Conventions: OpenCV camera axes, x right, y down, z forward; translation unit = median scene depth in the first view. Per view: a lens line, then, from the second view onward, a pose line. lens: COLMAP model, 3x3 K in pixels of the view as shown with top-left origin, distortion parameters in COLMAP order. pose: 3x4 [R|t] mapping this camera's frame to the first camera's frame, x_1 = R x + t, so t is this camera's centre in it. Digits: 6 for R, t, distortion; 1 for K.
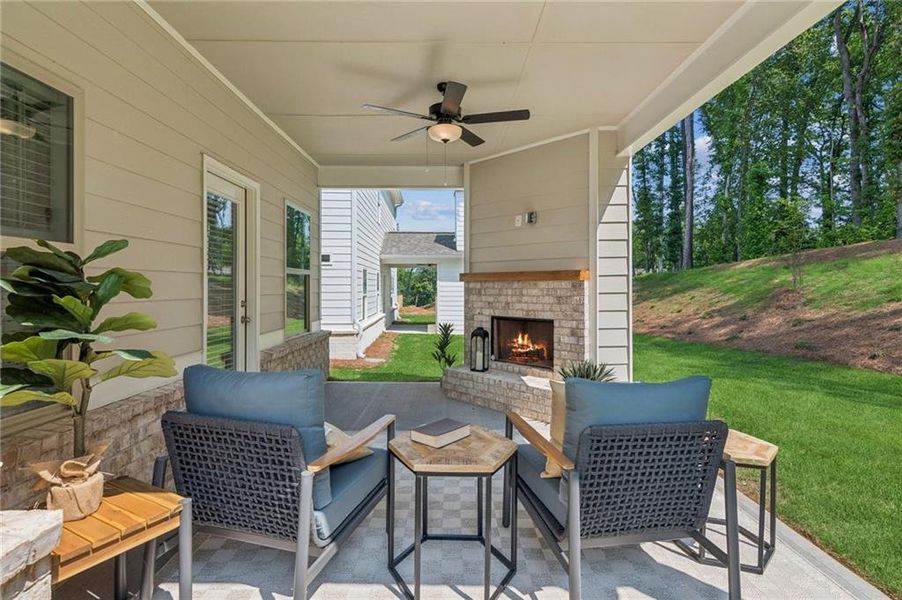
lens RADIAL K [[441.7, 0, 450.8], [0, 441.7, 286.9], [0, 0, 1]] dist [0.001572, -0.000224]
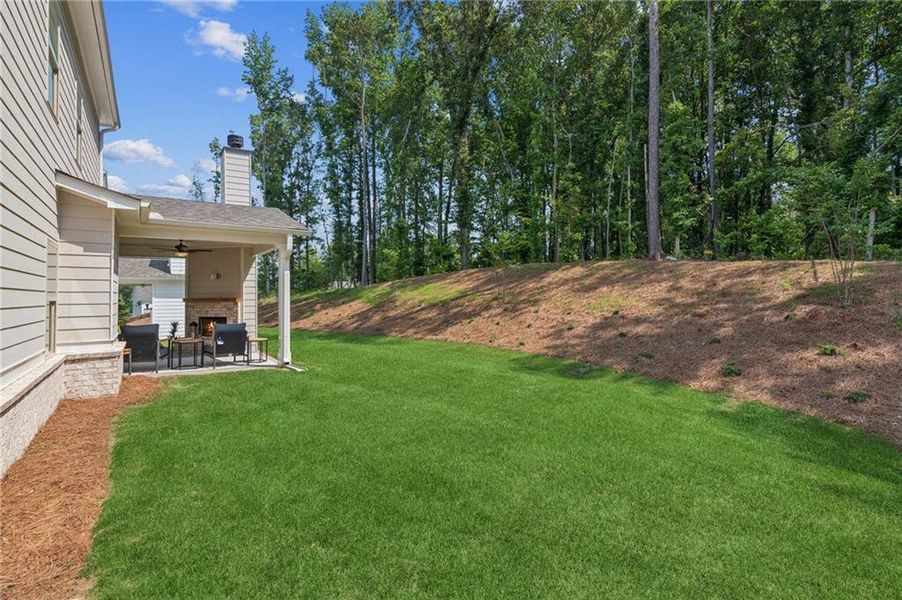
lens RADIAL K [[429.2, 0, 452.8], [0, 429.2, 286.9], [0, 0, 1]] dist [0.000377, 0.000076]
pose [[0.816039, 0.004310, 0.577980, -0.129235], [0.009303, 0.999745, -0.020589, -0.034013], [-0.577921, 0.022178, 0.815791, -1.663618]]
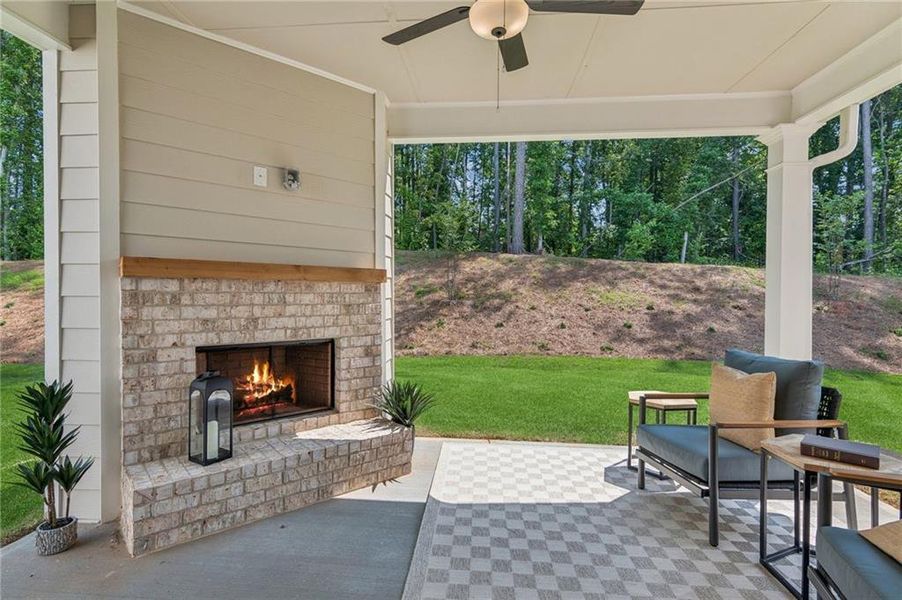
lens RADIAL K [[434.3, 0, 451.0], [0, 434.3, 300.0], [0, 0, 1]] dist [0.000328, 0.000134]
pose [[0.094149, -0.015899, 0.995431, -0.393188], [-0.010017, 0.999807, 0.016917, 0.001047], [-0.995508, -0.011564, 0.093971, 0.691942]]
